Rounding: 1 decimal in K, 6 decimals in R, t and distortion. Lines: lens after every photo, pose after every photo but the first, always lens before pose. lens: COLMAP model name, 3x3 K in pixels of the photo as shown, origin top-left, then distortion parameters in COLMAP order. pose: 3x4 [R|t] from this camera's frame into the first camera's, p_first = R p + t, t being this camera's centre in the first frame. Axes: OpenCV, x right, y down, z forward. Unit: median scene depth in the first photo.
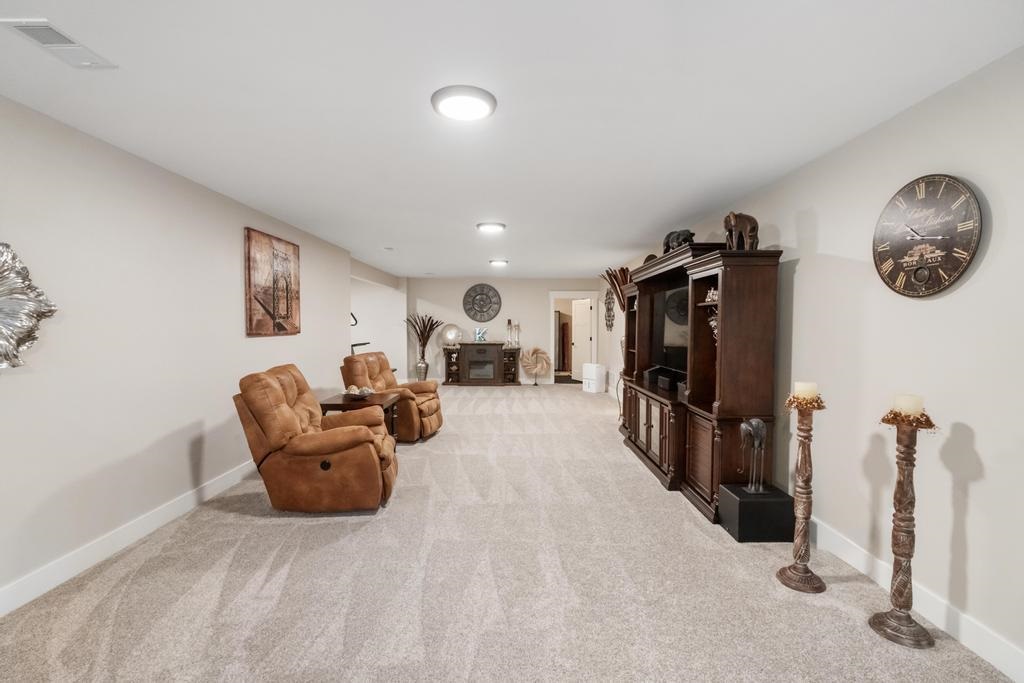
lens RADIAL K [[450.5, 0, 503.4], [0, 450.5, 341.6], [0, 0, 1]] dist [0.001581, 0.000101]
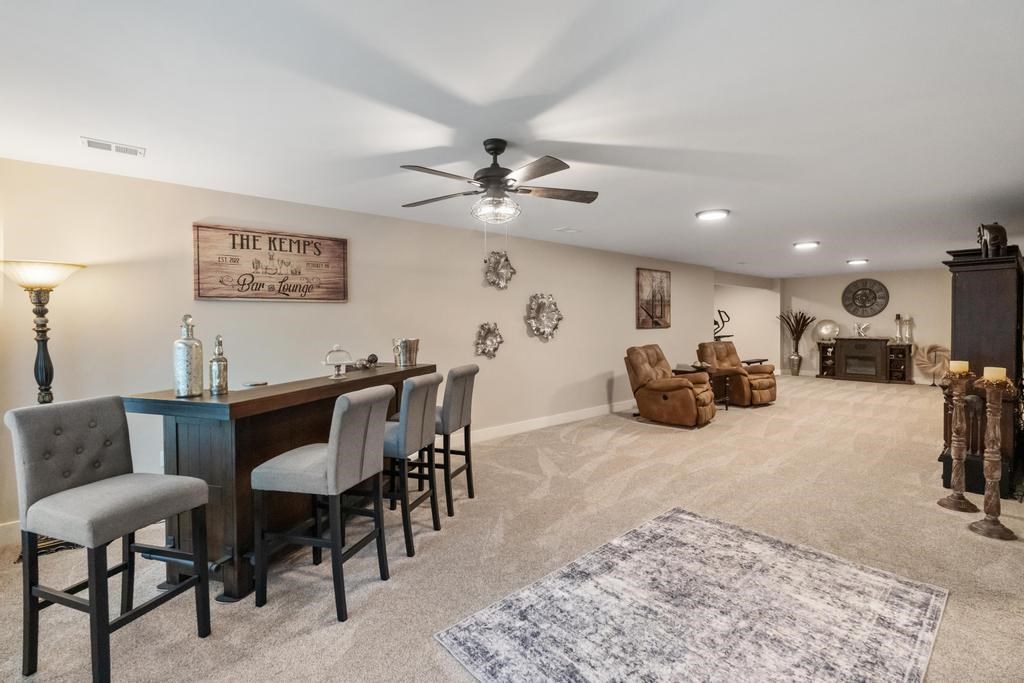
lens RADIAL K [[450.5, 0, 509.5], [0, 450.5, 335.1], [0, 0, 1]] dist [0.001581, 0.000101]
pose [[0.647671, 0.014537, -0.761781, 0.372323], [-0.019453, 0.999808, 0.002541, 0.015332], [0.761672, 0.013173, 0.647829, -0.431468]]
